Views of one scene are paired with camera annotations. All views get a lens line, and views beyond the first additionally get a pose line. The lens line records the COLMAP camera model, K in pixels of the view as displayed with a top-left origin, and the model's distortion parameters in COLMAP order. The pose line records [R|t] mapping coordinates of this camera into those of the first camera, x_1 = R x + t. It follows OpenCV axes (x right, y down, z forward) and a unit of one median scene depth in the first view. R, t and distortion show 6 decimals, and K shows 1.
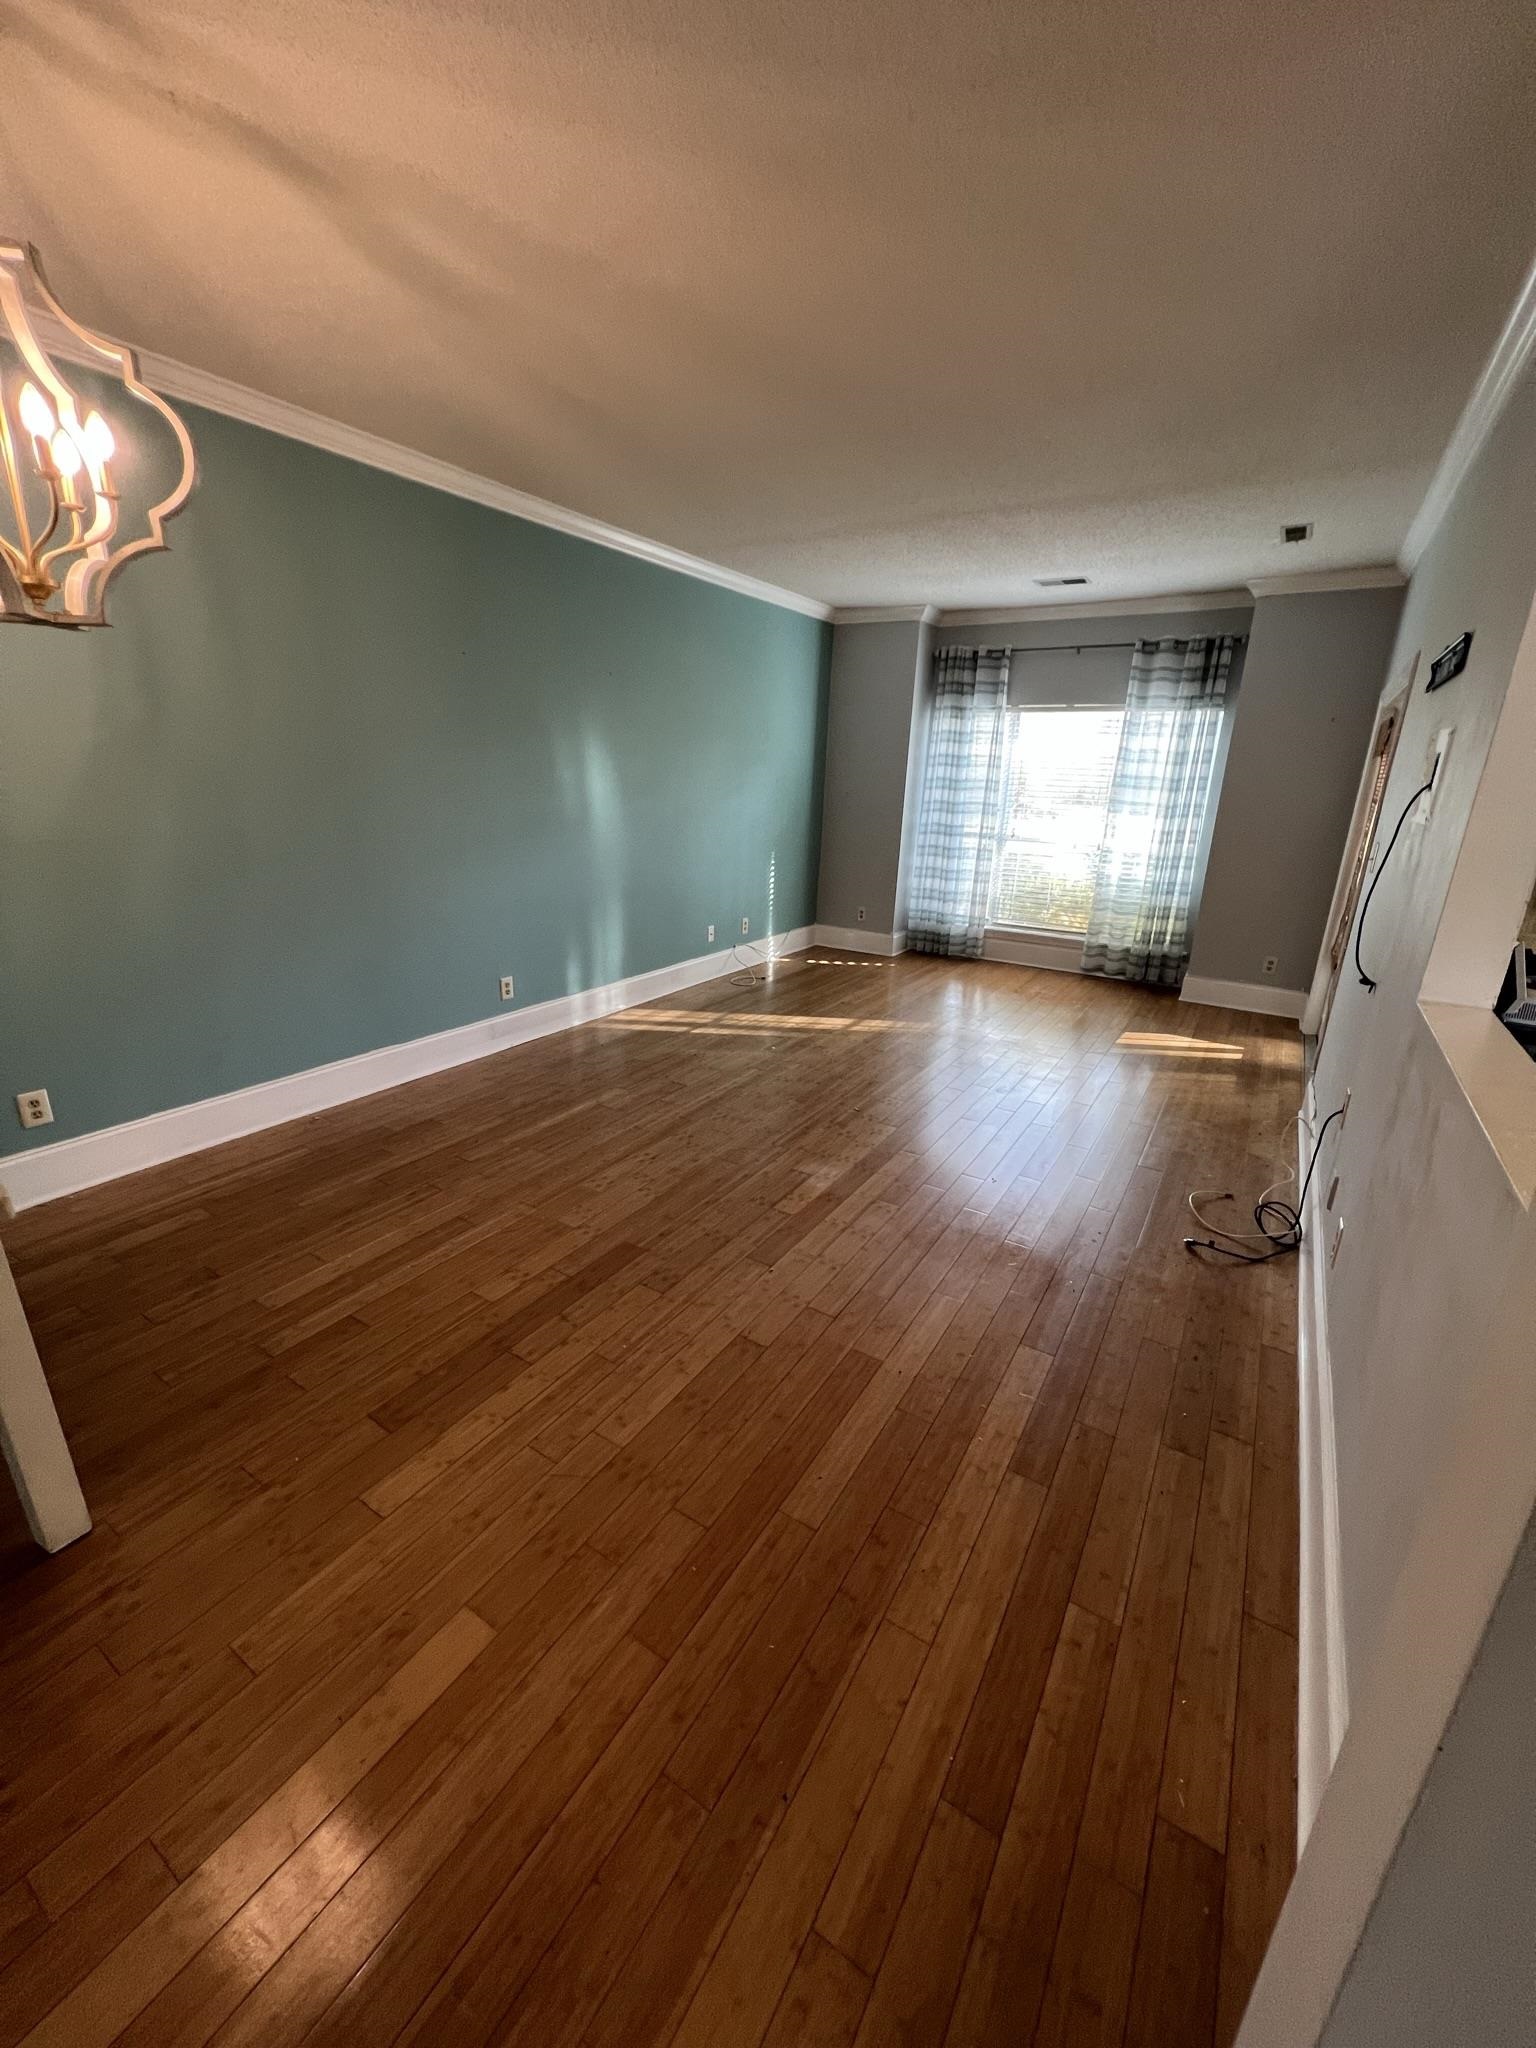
lens RADIAL K [[819.9, 0, 770.8], [0, 819.9, 1019.8], [0, 0, 1]] dist [0.002005, 0.000846]
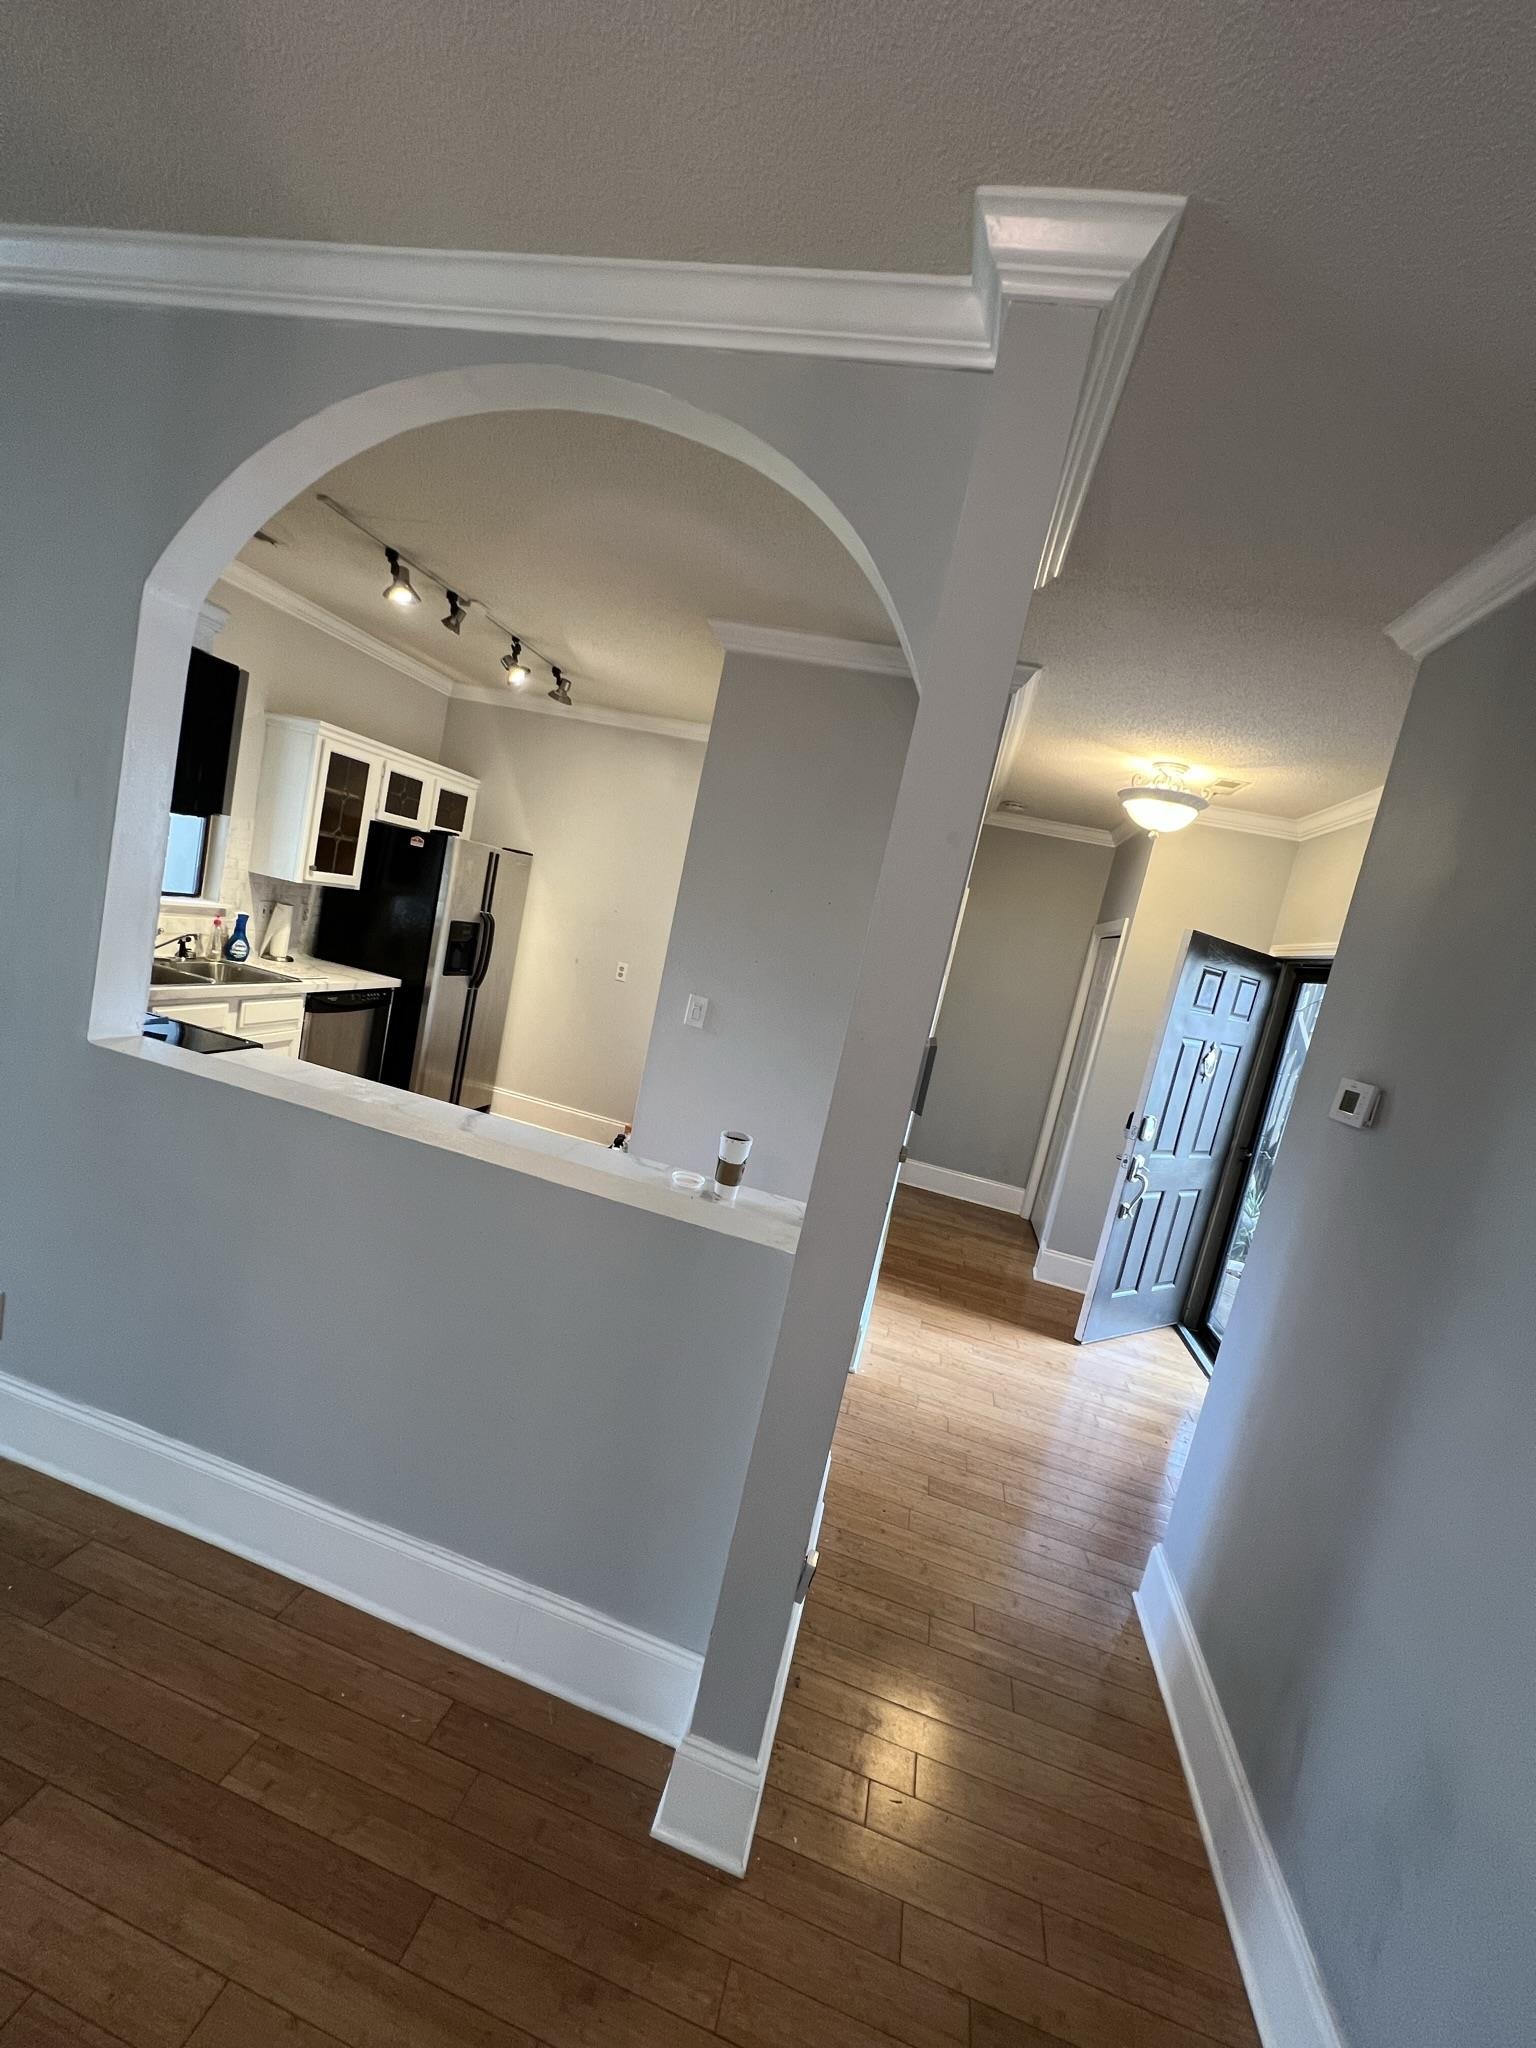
lens RADIAL K [[819.9, 0, 770.8], [0, 819.9, 1019.8], [0, 0, 1]] dist [0.002005, 0.000846]
pose [[-0.314613, -0.215610, 0.924409, -0.115591], [0.062191, 0.967087, 0.246730, -0.069249], [-0.947180, 0.135114, -0.290849, 0.137723]]
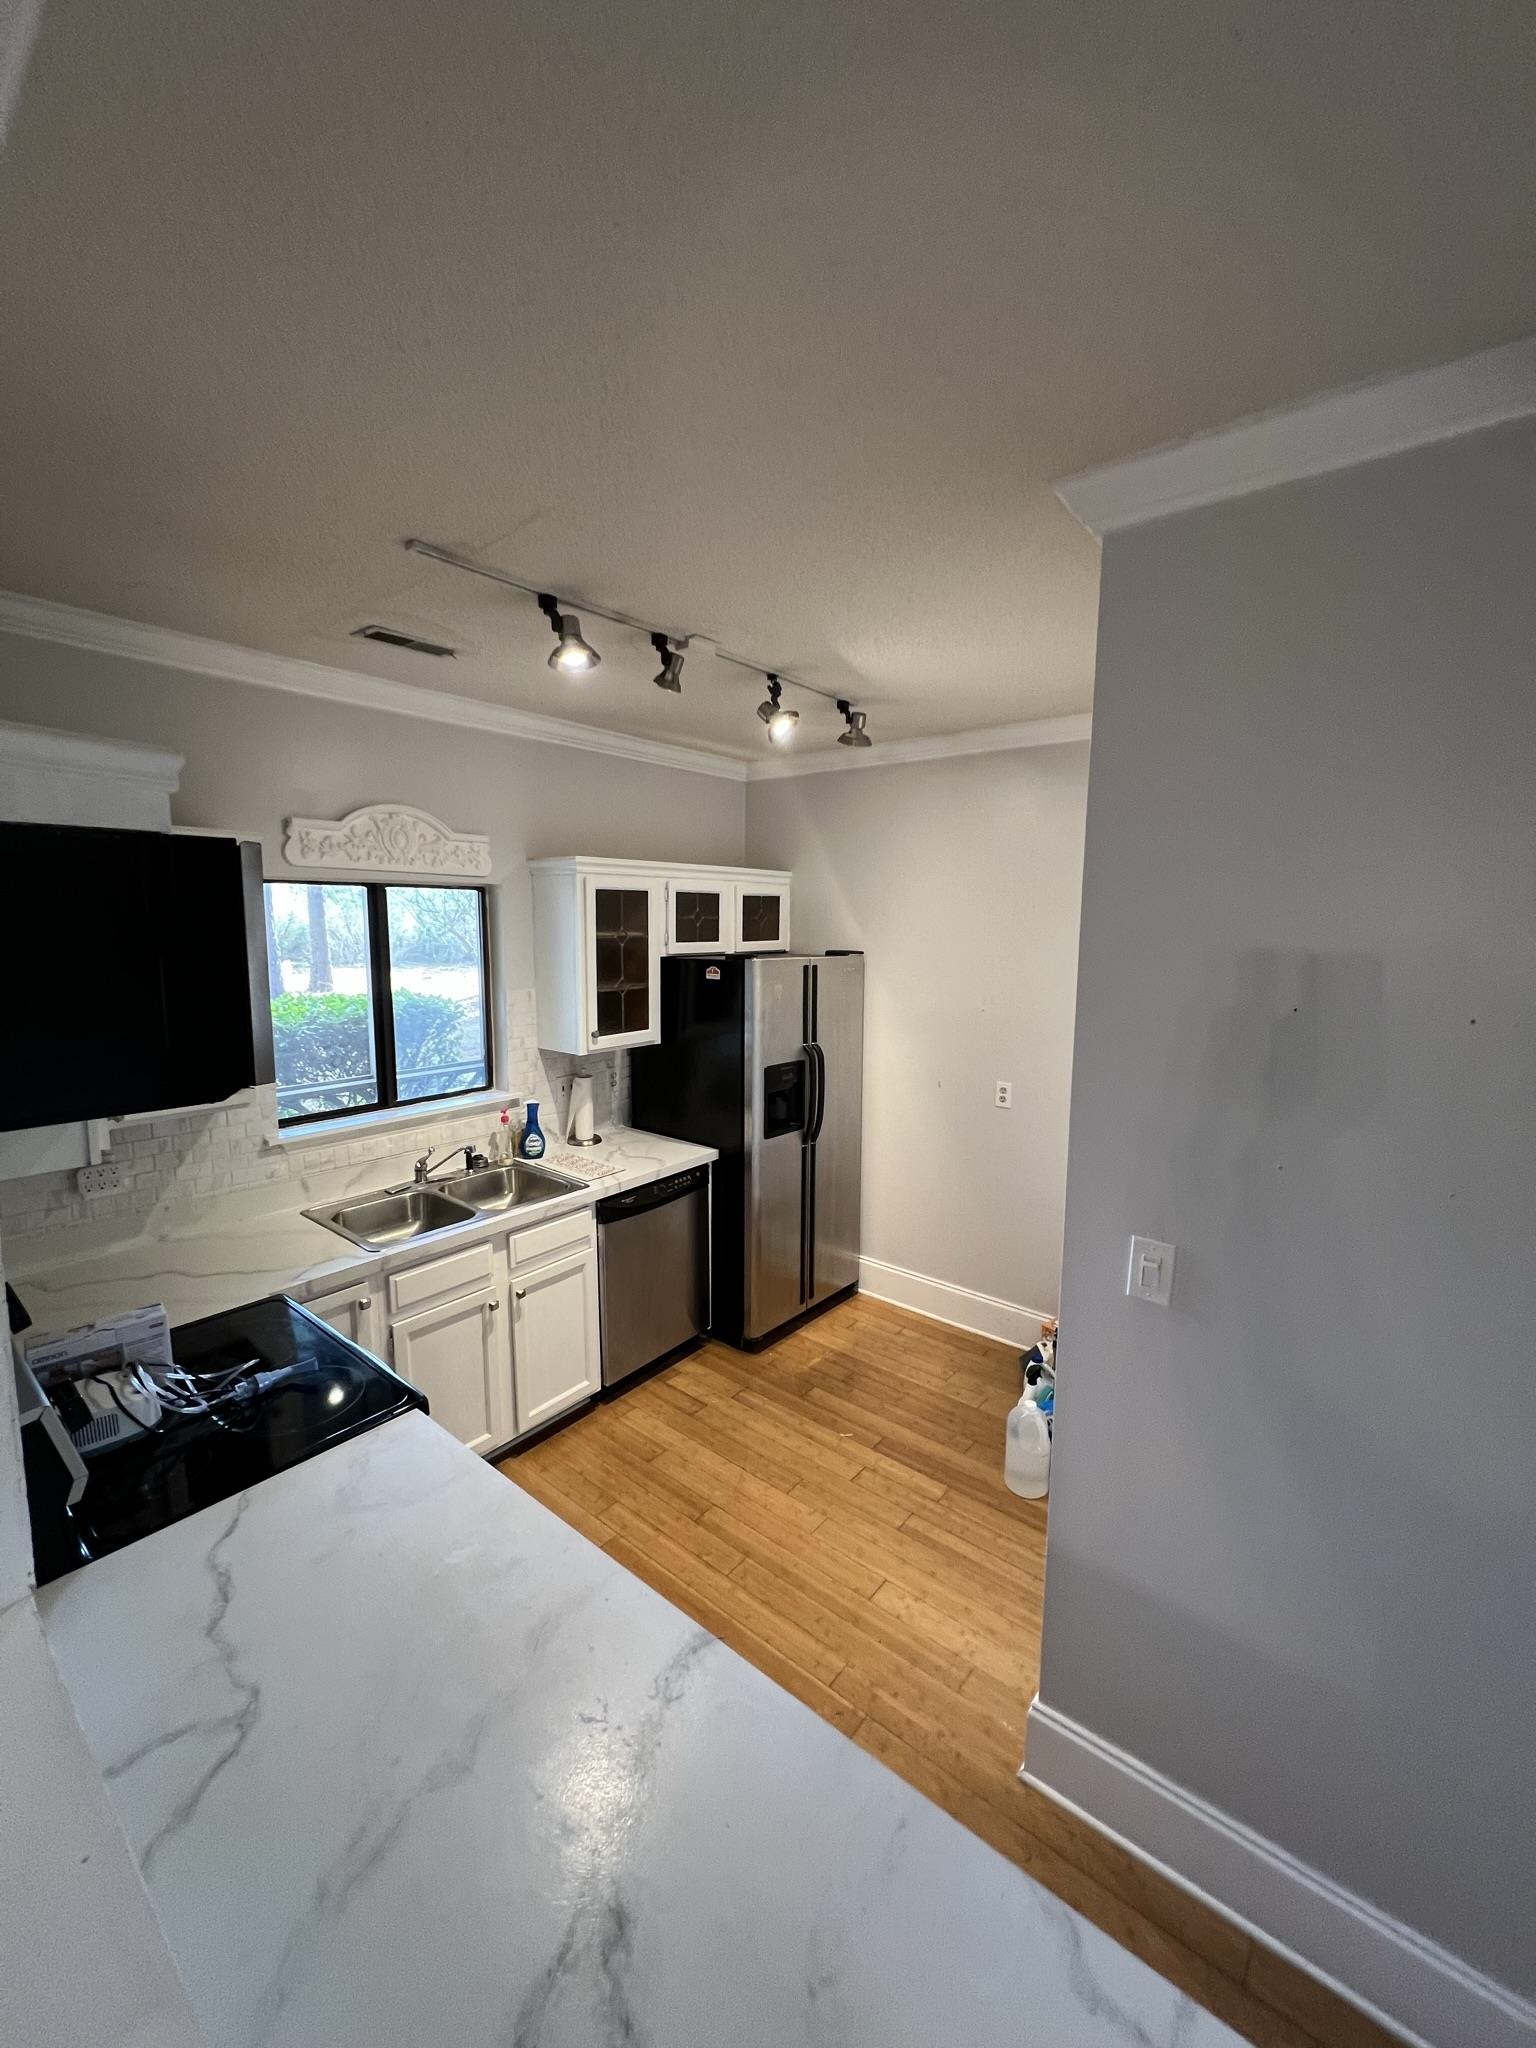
lens RADIAL K [[819.9, 0, 770.8], [0, 819.9, 1019.8], [0, 0, 1]] dist [0.002005, 0.000846]
pose [[0.125875, -0.157706, 0.979431, 0.121257], [0.287585, 0.950690, 0.116118, -0.084941], [-0.949447, 0.267053, 0.165022, 0.081369]]
